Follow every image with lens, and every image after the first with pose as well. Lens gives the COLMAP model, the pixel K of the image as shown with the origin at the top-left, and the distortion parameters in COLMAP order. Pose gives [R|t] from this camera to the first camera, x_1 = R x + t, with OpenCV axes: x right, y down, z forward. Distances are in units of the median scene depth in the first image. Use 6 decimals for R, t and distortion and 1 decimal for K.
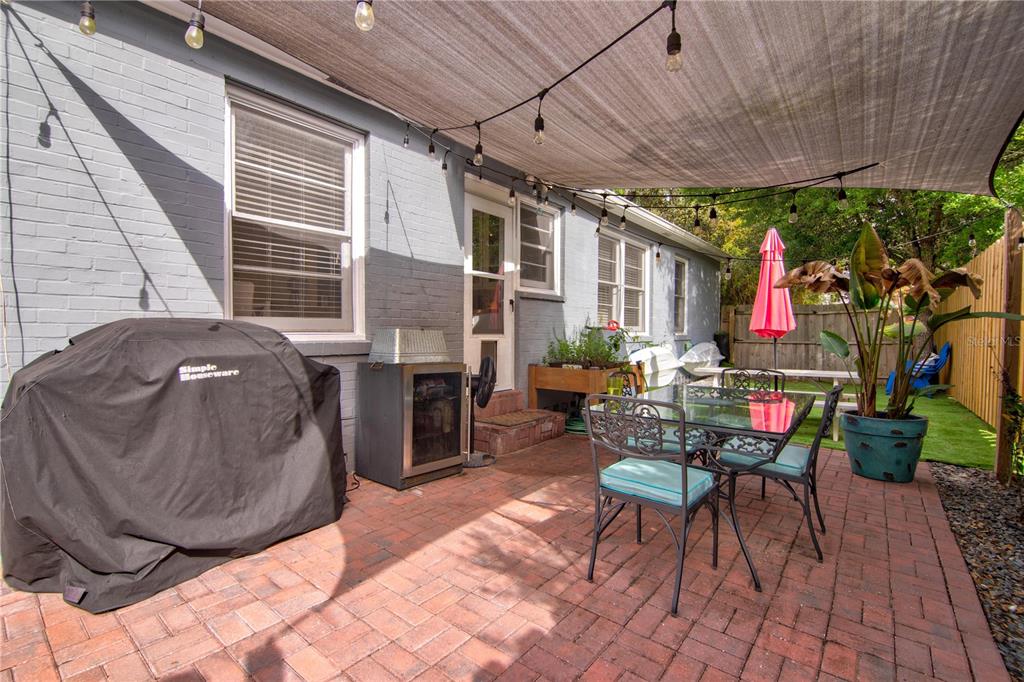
lens RADIAL K [[460.8, 0, 512.0], [0, 460.8, 341.0], [0, 0, 1]] dist [-0.005738, -0.009253]
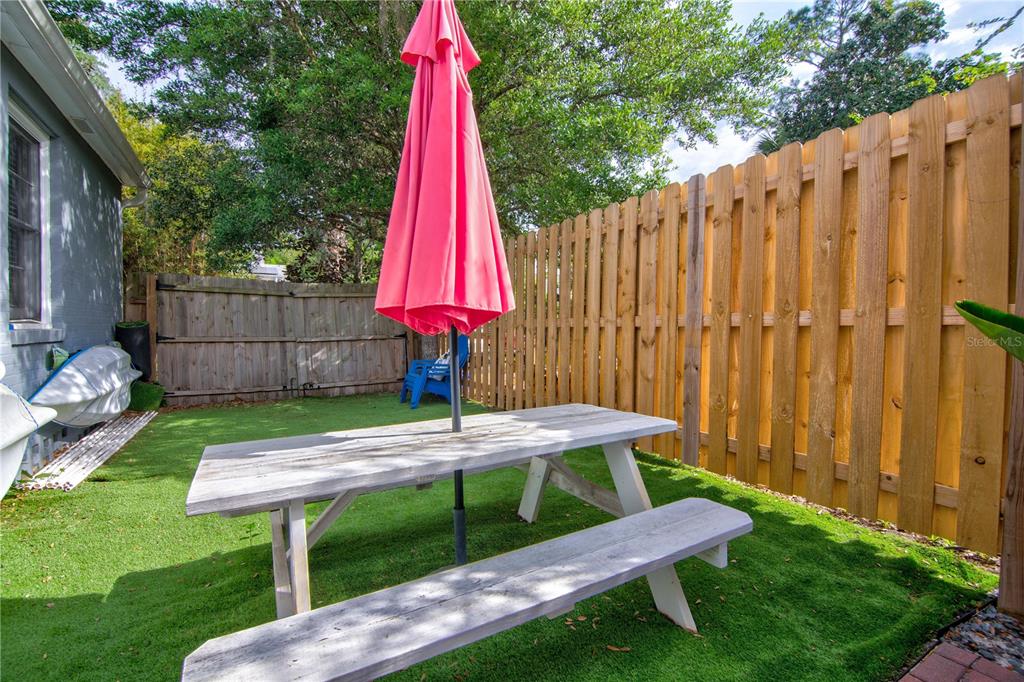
lens RADIAL K [[460.8, 0, 512.0], [0, 460.8, 341.0], [0, 0, 1]] dist [-0.005738, -0.009253]
pose [[0.362665, -0.028745, 0.931476, 0.152837], [0.017943, 0.999554, 0.023860, -0.004243], [-0.931747, 0.008060, 0.363019, 0.463047]]
